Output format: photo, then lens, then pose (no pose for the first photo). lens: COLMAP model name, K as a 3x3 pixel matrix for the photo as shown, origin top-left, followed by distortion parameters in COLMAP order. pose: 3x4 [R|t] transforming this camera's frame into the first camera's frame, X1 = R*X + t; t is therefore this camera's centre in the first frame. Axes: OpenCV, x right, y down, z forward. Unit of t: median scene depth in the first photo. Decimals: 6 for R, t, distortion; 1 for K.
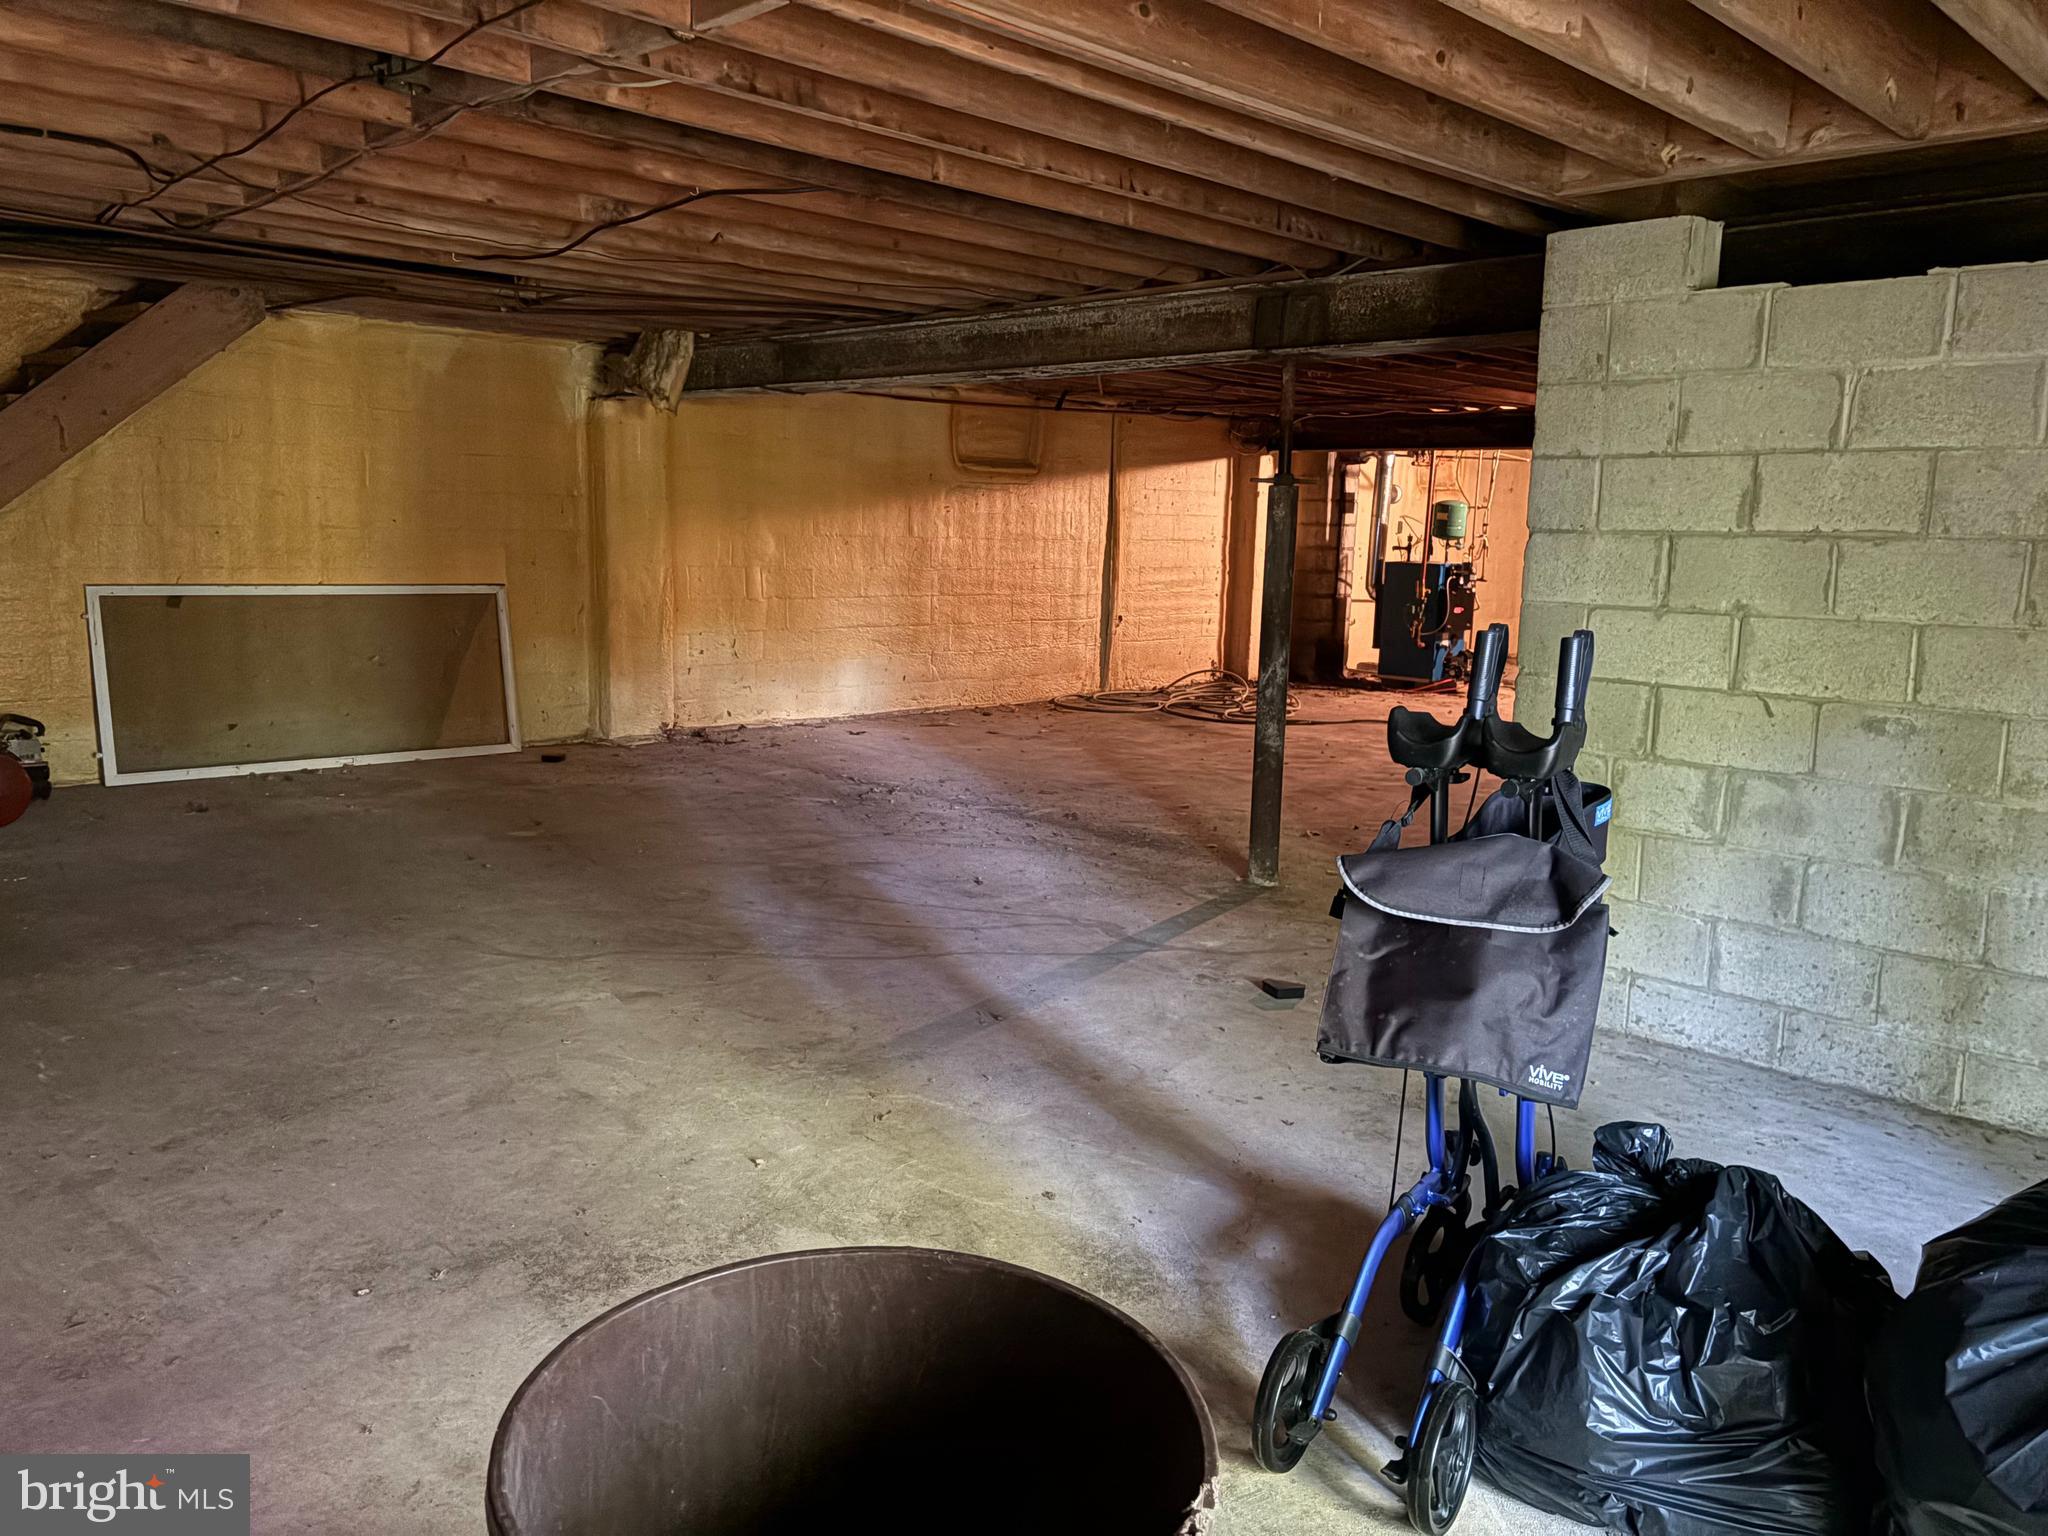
lens RADIAL K [[1552.4, 0, 1019.3], [0, 1552.4, 777.2], [0, 0, 1]] dist [0.053956, -0.003254]
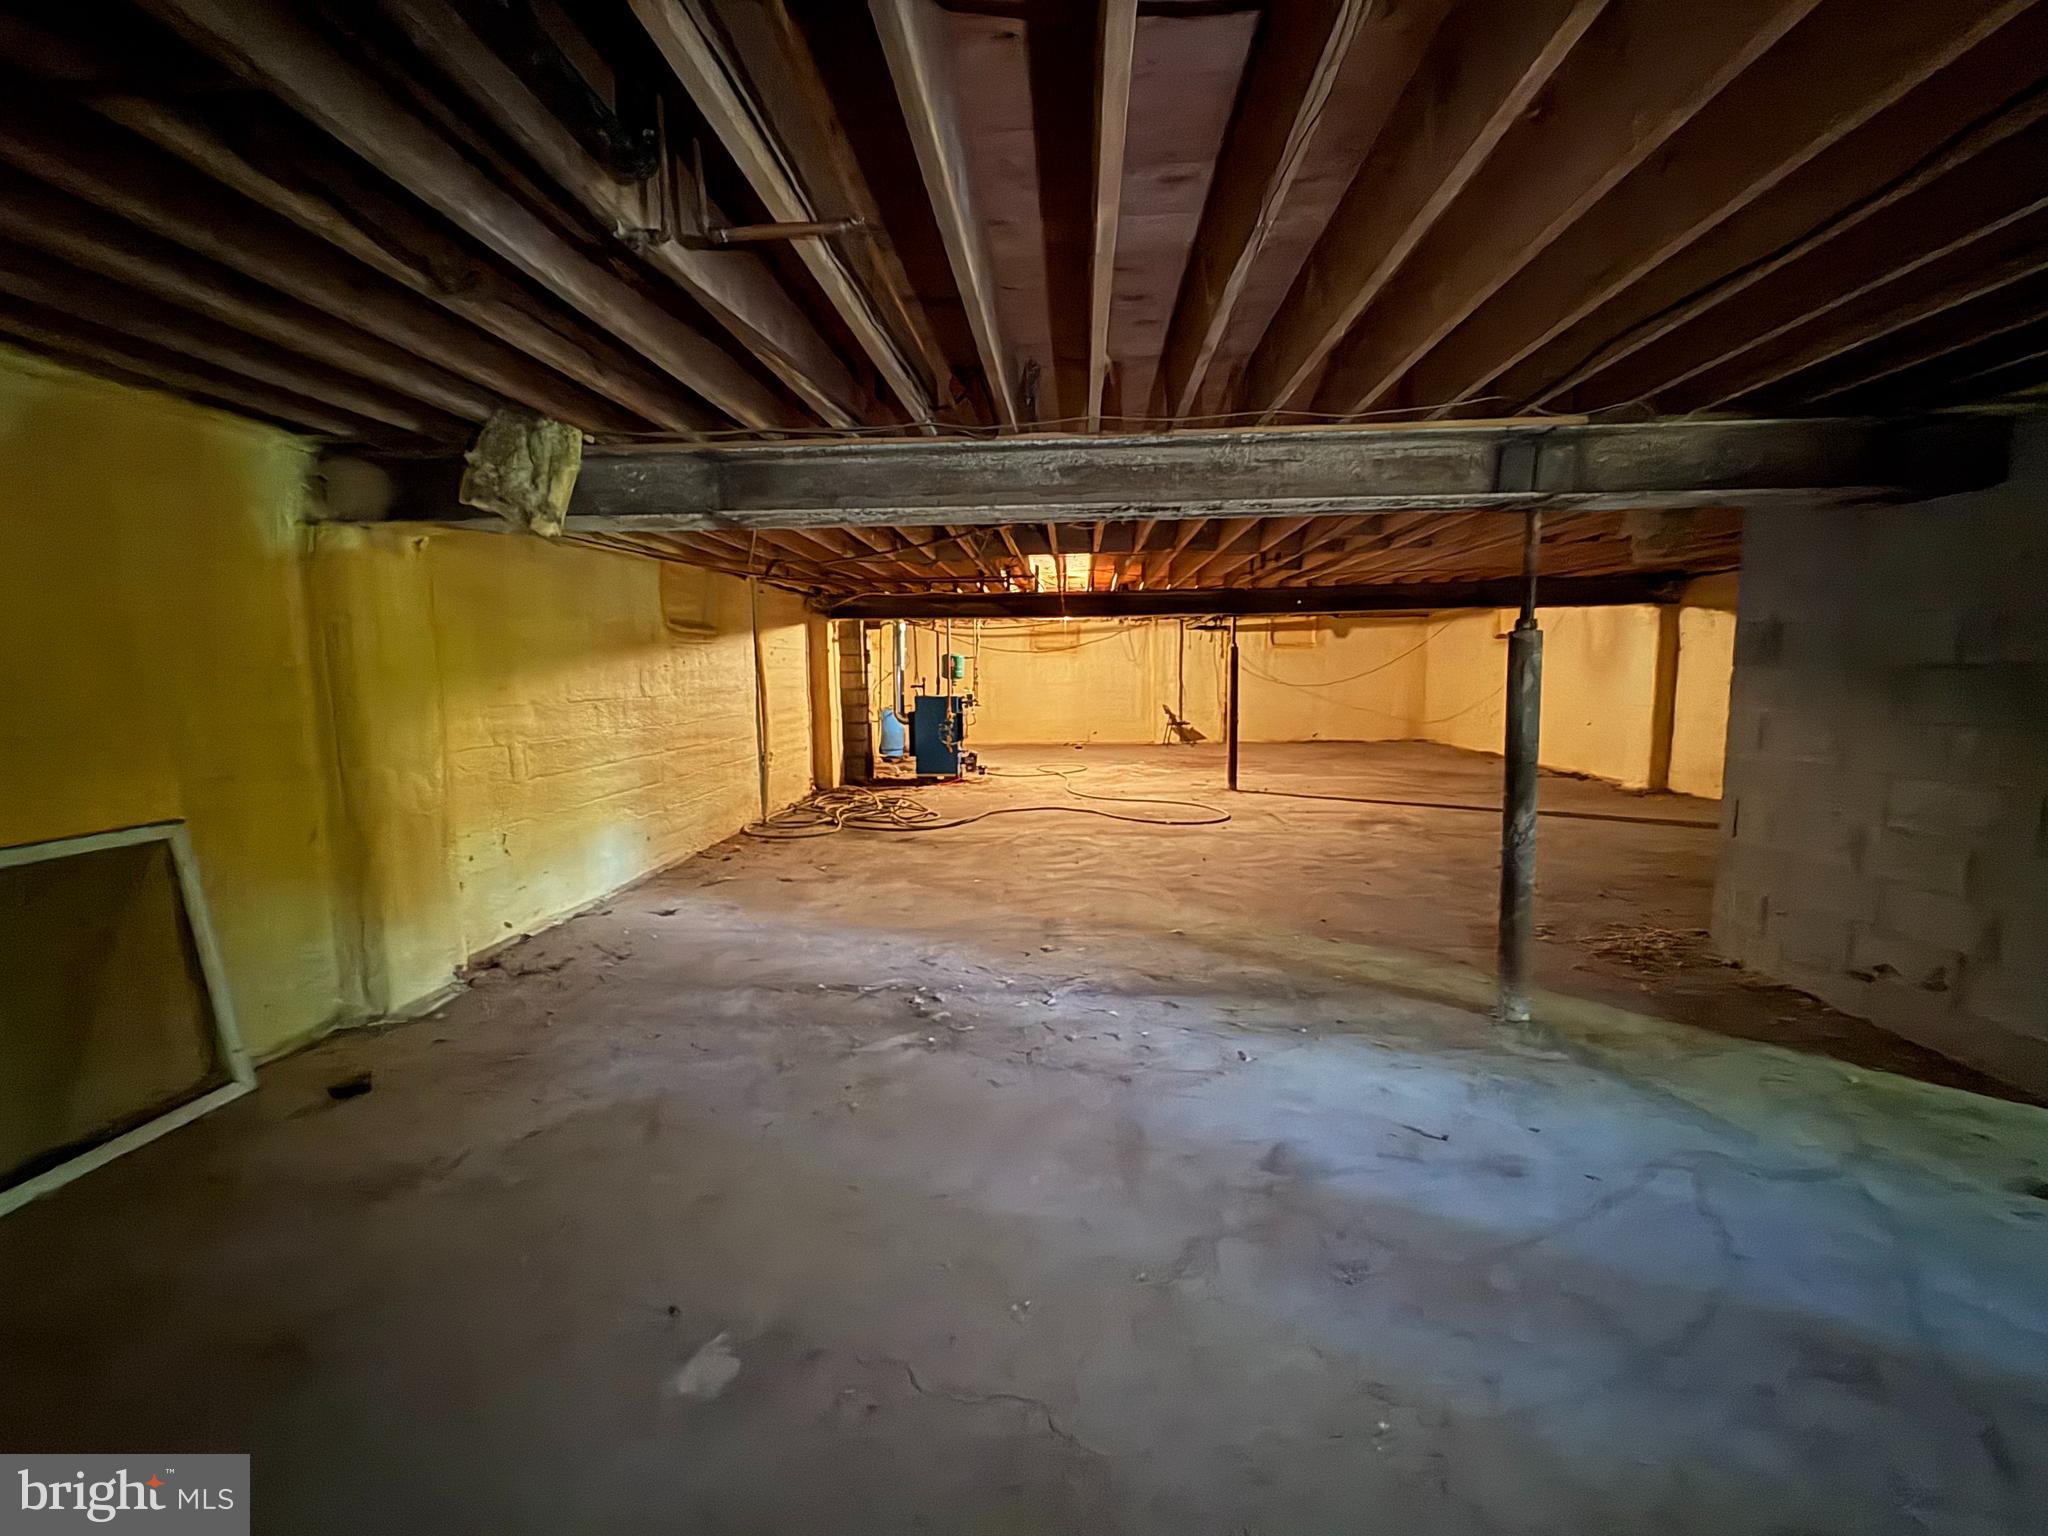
lens RADIAL K [[824.8, 0, 1034.8], [0, 824.8, 765.8], [0, 0, 1]] dist [0.004131, 0.000583]
pose [[0.741178, -0.110806, 0.662101, -0.260160], [0.139104, 0.990227, 0.010002, -0.089733], [-0.656738, 0.084688, 0.749348, 0.486664]]
